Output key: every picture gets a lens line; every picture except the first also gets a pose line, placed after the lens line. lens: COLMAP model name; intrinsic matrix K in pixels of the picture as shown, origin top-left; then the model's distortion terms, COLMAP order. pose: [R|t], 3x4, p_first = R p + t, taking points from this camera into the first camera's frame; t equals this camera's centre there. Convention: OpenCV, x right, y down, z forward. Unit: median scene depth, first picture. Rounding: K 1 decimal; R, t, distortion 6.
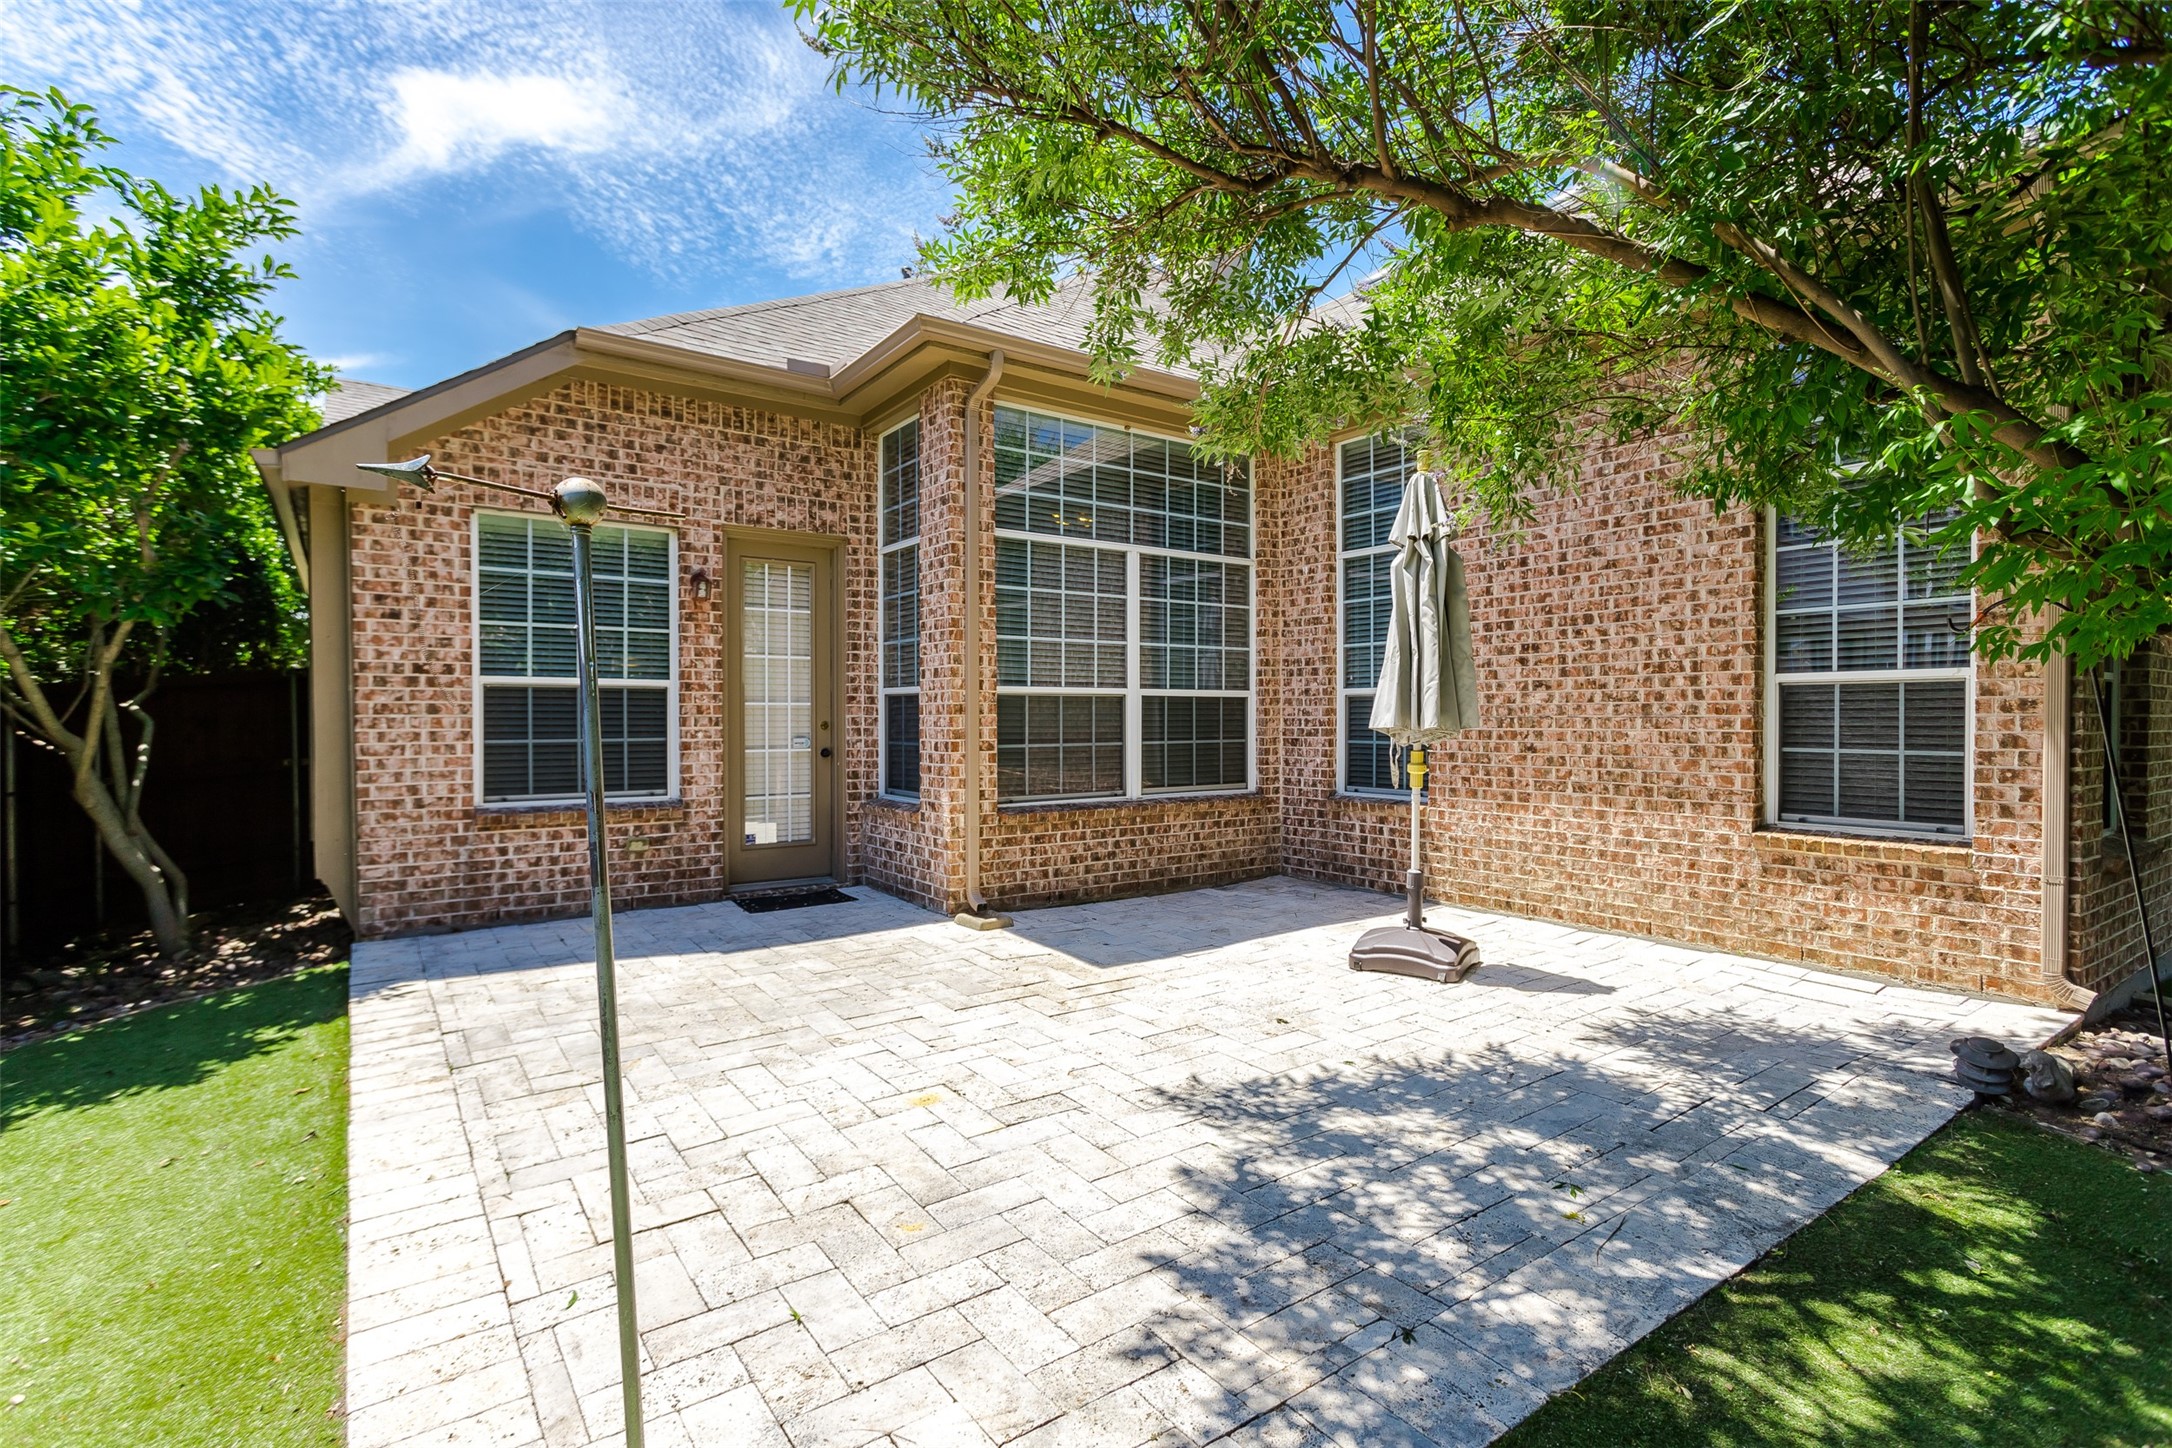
lens RADIAL K [[1042.2, 0, 1075.5], [0, 1042.2, 723.4], [0, 0, 1]] dist [0.001428, 0.000384]
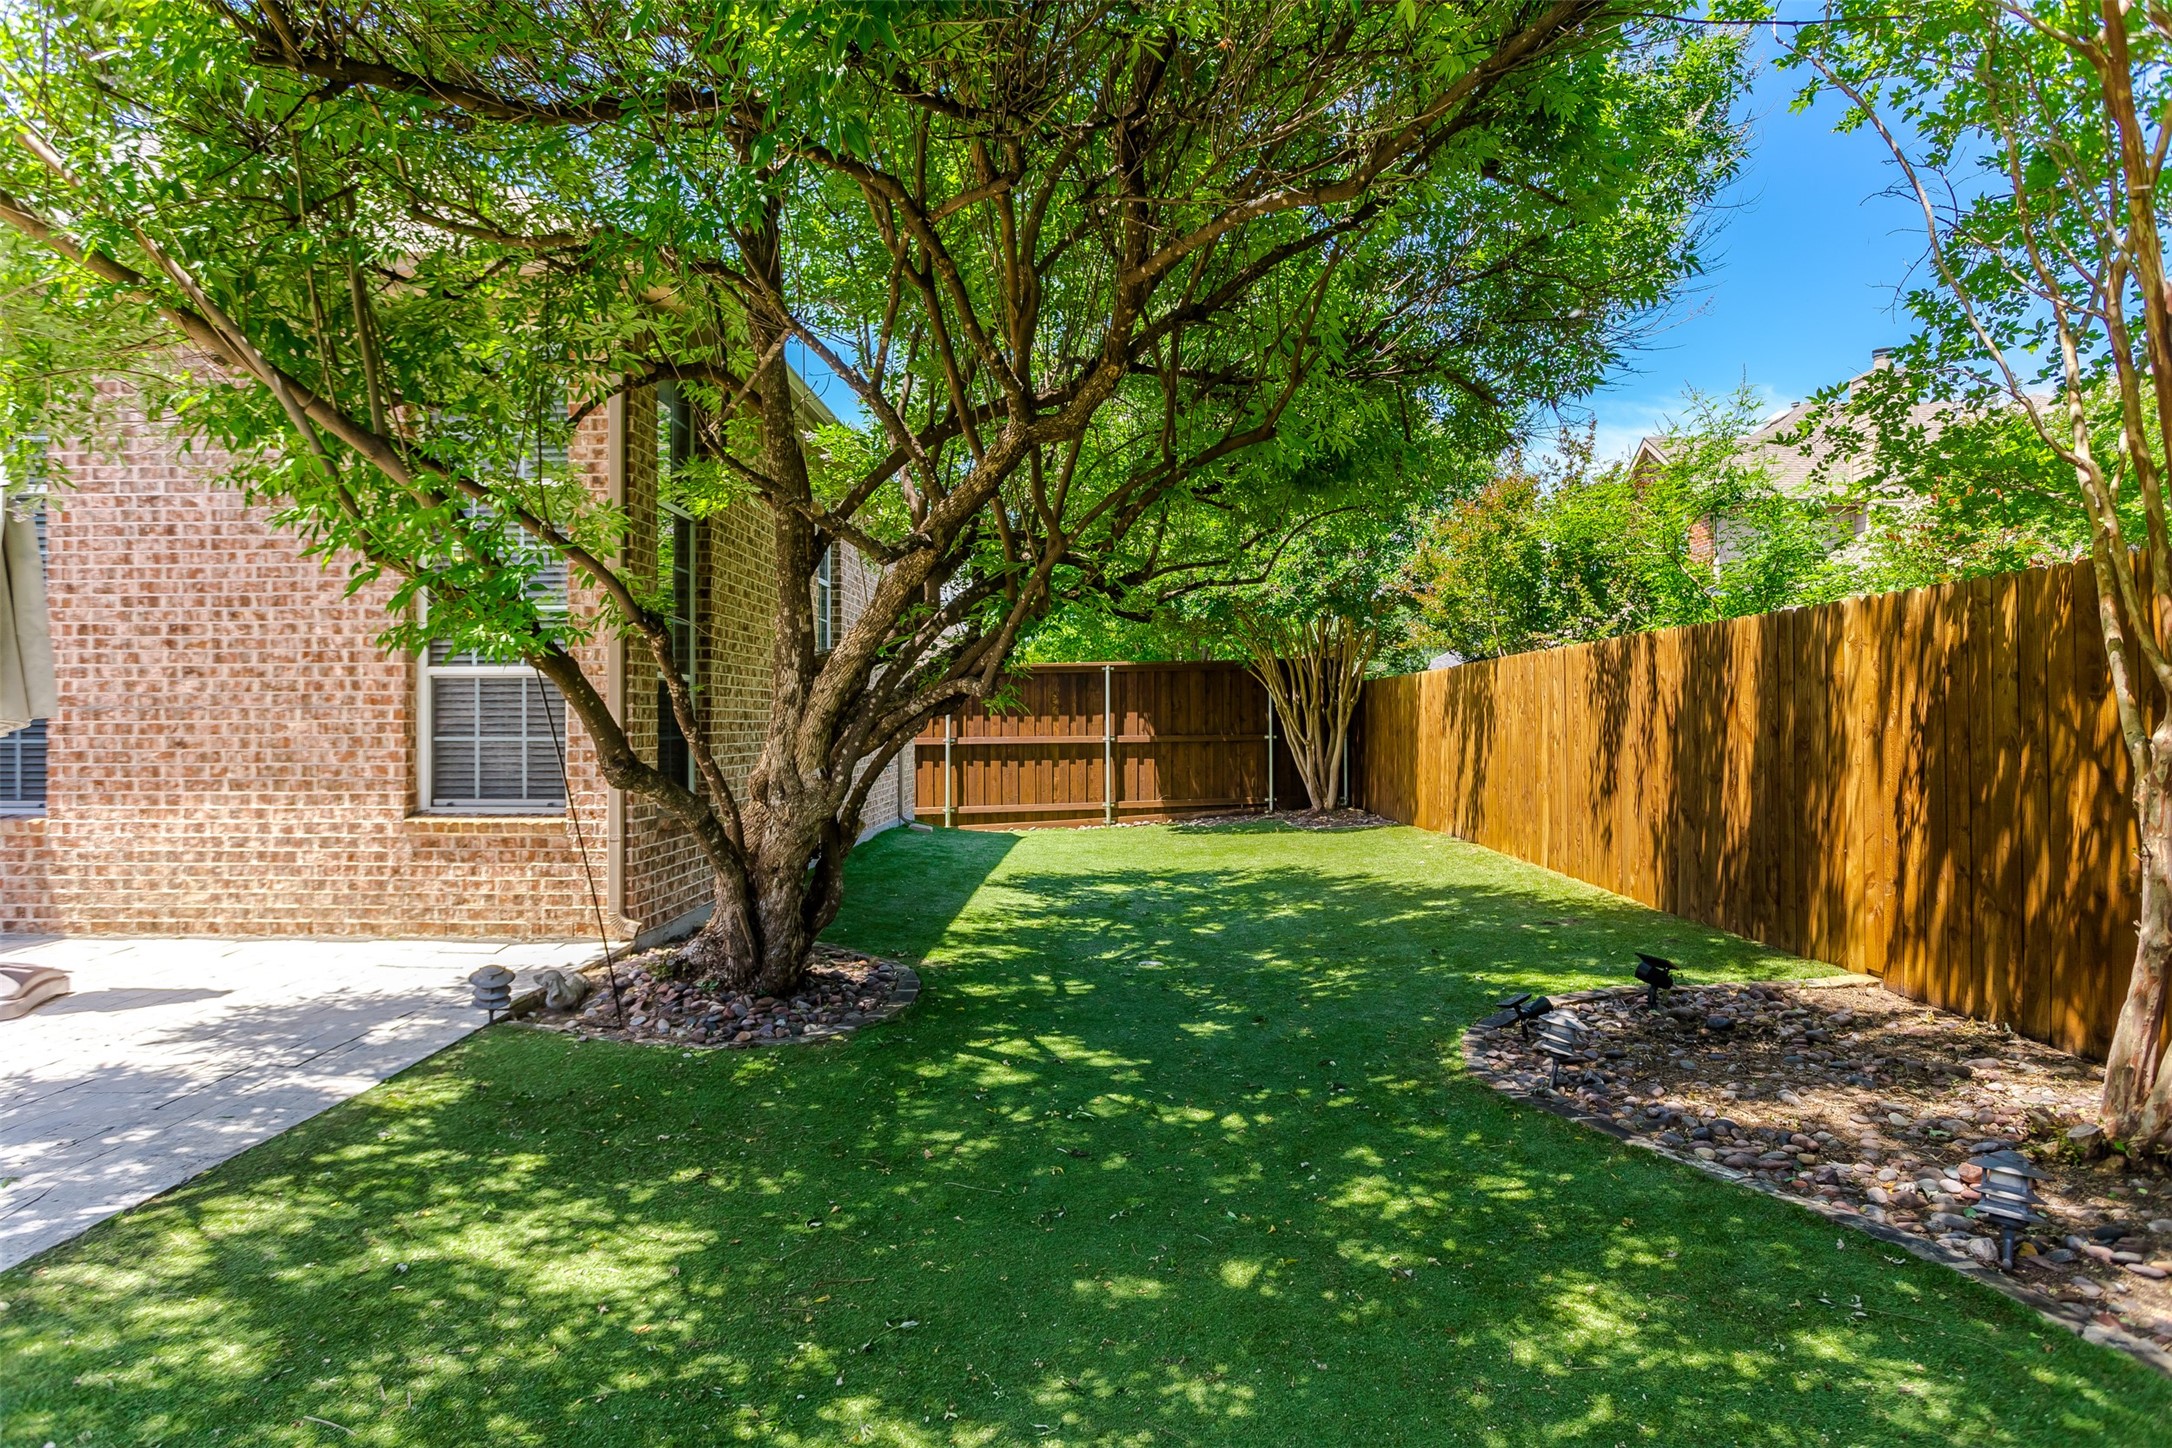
lens RADIAL K [[1203.0, 0, 1086.0], [0, 1203.0, 724.0], [0, 0, 1]] dist [-0.016366, 0.012262]
pose [[0.596413, -0.002355, 0.802674, 0.090100], [0.005259, 0.999986, -0.000974, 0.013440], [-0.802660, 0.004802, 0.596417, -0.229710]]
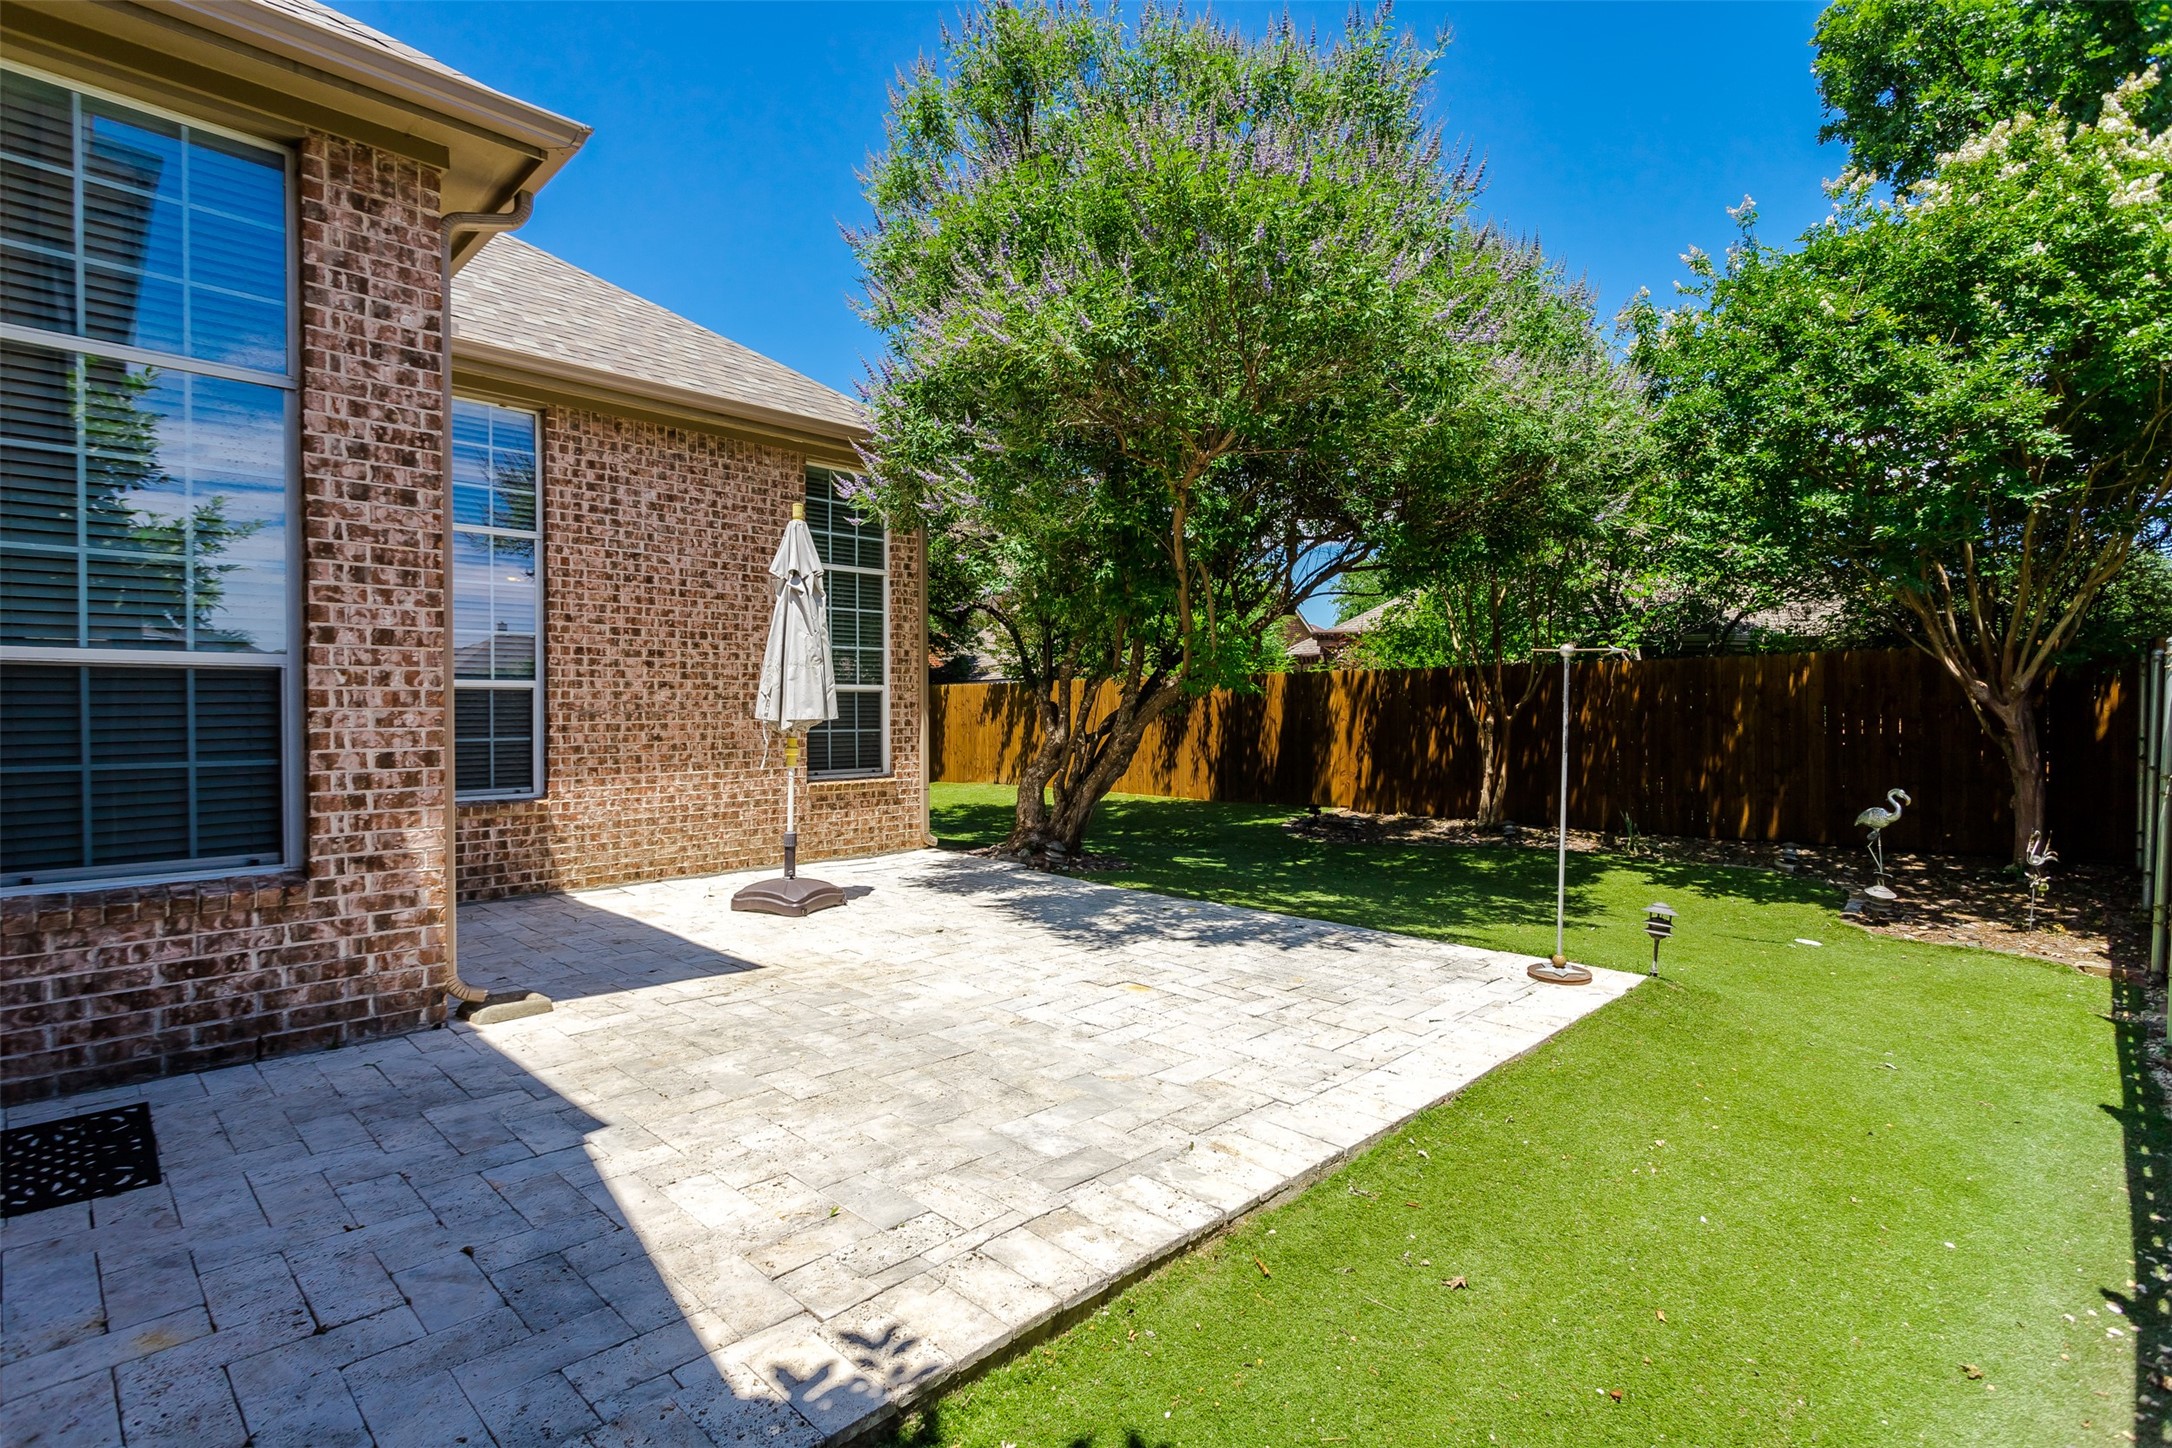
lens RADIAL K [[1068.6, 0, 1086.0], [0, 1068.6, 724.0], [0, 0, 1]] dist [-0.000633, 0.000167]
pose [[-0.206807, -0.010538, 0.978325, -0.928744], [0.010367, 0.999862, 0.012961, -0.002850], [-0.978327, 0.012823, -0.206669, 0.837661]]
